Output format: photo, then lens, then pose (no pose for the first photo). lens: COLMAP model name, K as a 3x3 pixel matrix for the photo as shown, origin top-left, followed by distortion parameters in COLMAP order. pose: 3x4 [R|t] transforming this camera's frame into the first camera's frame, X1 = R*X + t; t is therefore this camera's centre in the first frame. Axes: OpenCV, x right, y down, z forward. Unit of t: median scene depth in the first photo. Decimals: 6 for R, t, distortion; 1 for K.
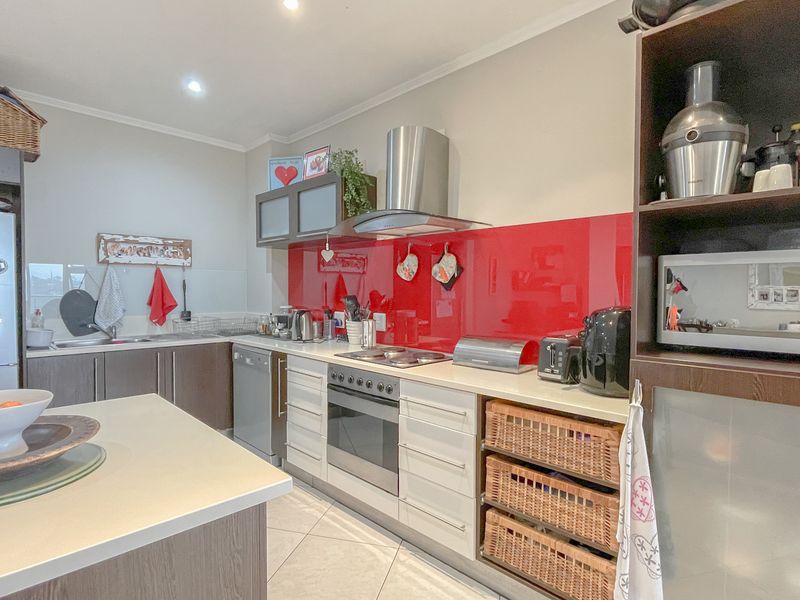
lens RADIAL K [[432.0, 0, 401.0], [0, 432.0, 300.1], [0, 0, 1]] dist [-0.002207, -0.001106]
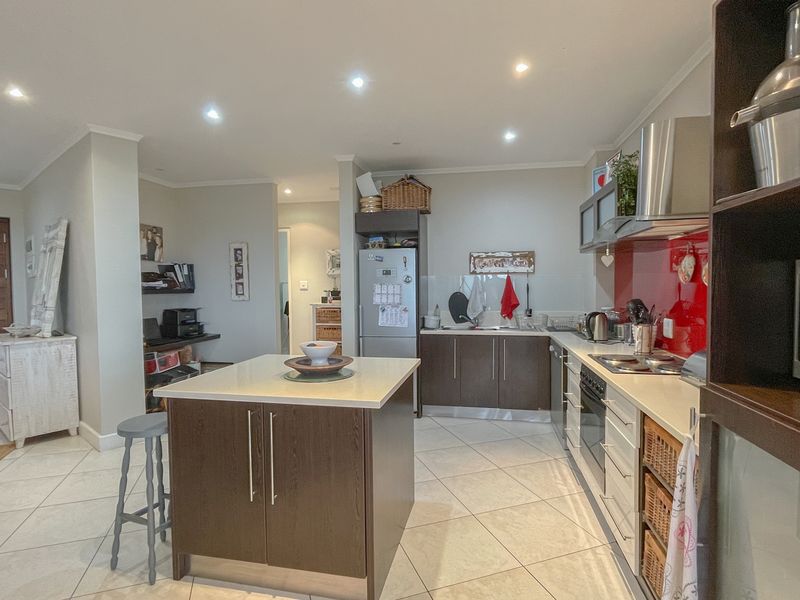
lens RADIAL K [[432.0, 0, 401.0], [0, 432.0, 300.1], [0, 0, 1]] dist [-0.002207, -0.001106]
pose [[0.553293, 0.018292, -0.832786, 0.422123], [-0.009810, 0.999833, 0.015443, -0.019291], [0.832929, -0.000374, 0.553379, 0.009544]]
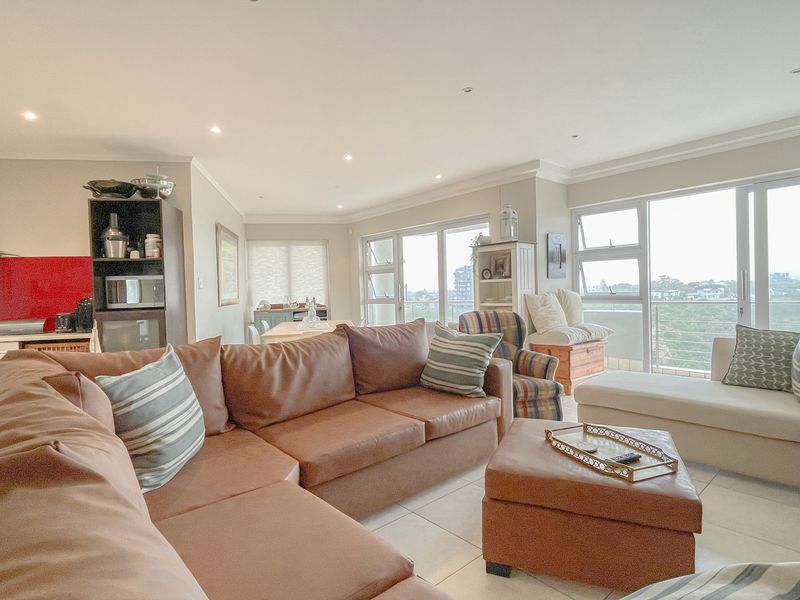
lens RADIAL K [[432.0, 0, 401.0], [0, 432.0, 300.1], [0, 0, 1]] dist [-0.002207, -0.001106]
pose [[0.565709, -0.037687, 0.823744, -0.293019], [0.053036, 0.998550, 0.009262, 0.058759], [-0.822898, 0.038448, 0.566887, -1.025875]]
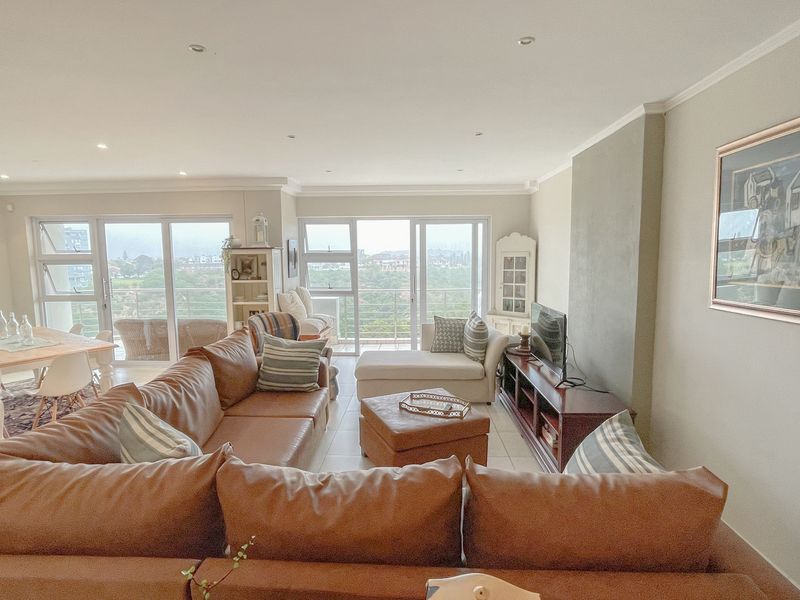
lens RADIAL K [[432.0, 0, 401.0], [0, 432.0, 300.1], [0, 0, 1]] dist [-0.002207, -0.001106]
pose [[-0.214404, -0.106256, 0.970948, -0.644438], [0.033020, 0.992709, 0.115929, -0.102559], [-0.976187, 0.056917, -0.209332, -0.599137]]
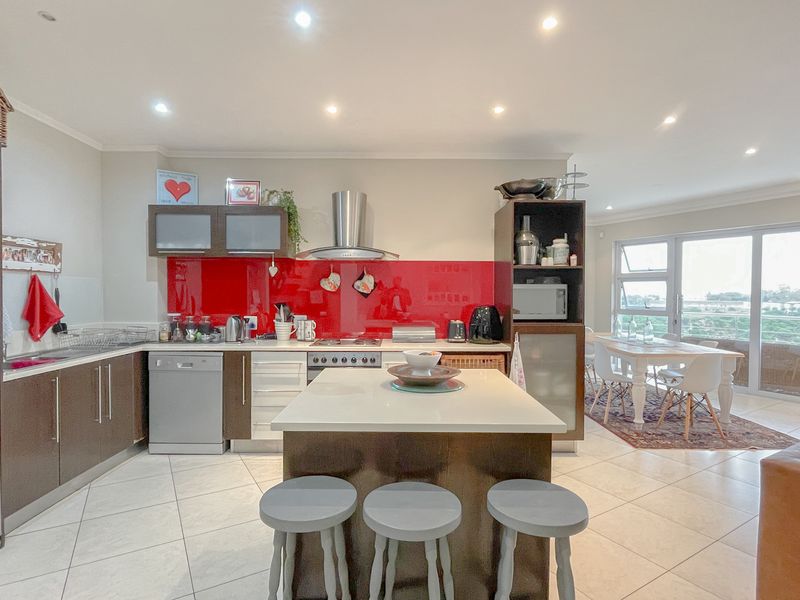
lens RADIAL K [[432.0, 0, 401.0], [0, 432.0, 300.1], [0, 0, 1]] dist [-0.002207, -0.001106]
pose [[0.699296, -0.015175, 0.714671, -0.813355], [0.018647, 0.999822, 0.002985, -0.015396], [-0.714589, 0.011239, 0.699454, -0.152963]]
